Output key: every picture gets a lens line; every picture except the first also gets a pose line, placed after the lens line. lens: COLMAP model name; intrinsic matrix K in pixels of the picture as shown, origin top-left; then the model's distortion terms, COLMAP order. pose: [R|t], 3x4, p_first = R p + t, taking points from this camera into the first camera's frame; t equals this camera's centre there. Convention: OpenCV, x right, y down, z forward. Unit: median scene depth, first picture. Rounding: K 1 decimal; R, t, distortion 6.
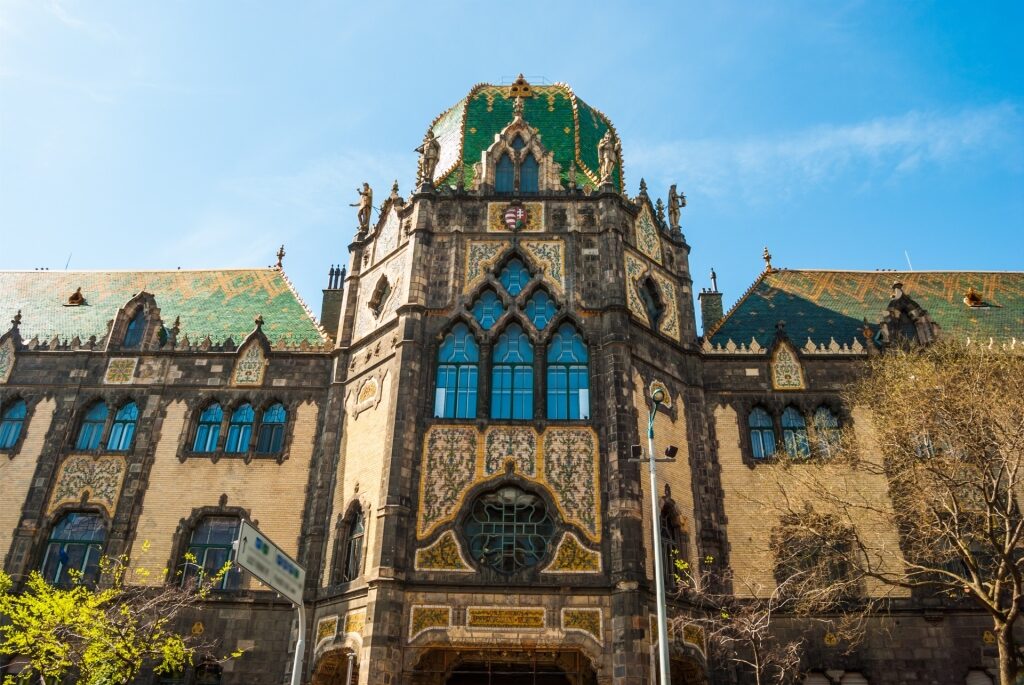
lens RADIAL K [[791.7, 0, 512.0], [0, 791.7, 342.5], [0, 0, 1]] dist [-0.077326, 0.015397]
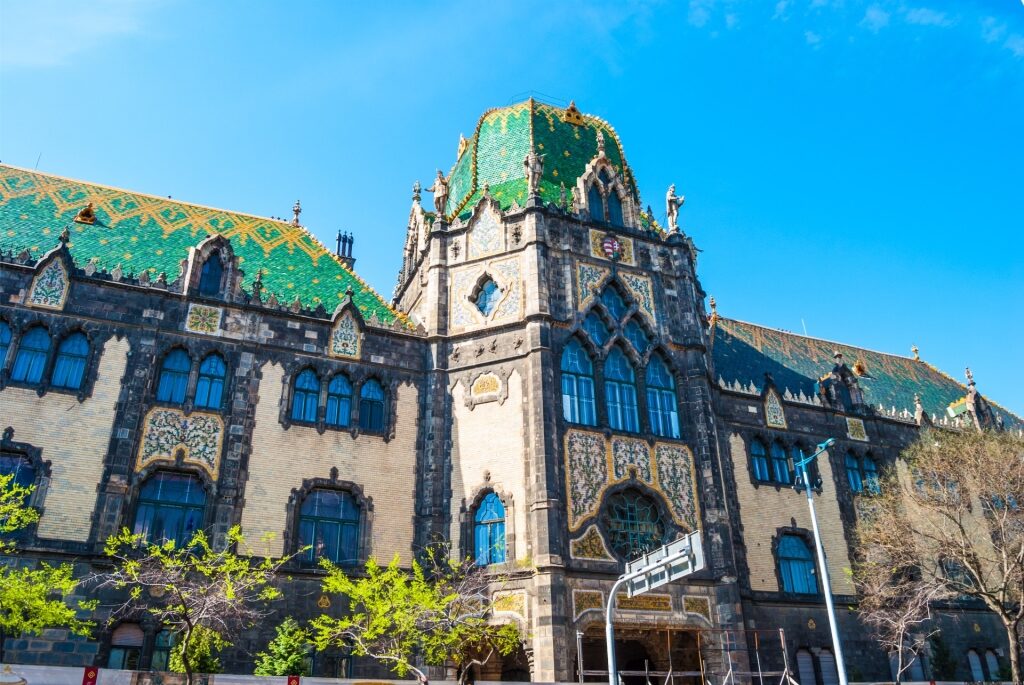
lens RADIAL K [[791.7, 0, 512.0], [0, 791.7, 342.5], [0, 0, 1]] dist [-0.077326, 0.015397]
pose [[0.908459, 0.160692, 0.385850, -0.568587], [-0.177352, 0.984117, 0.007716, -0.009330], [-0.378482, -0.075440, 0.922529, 0.004264]]
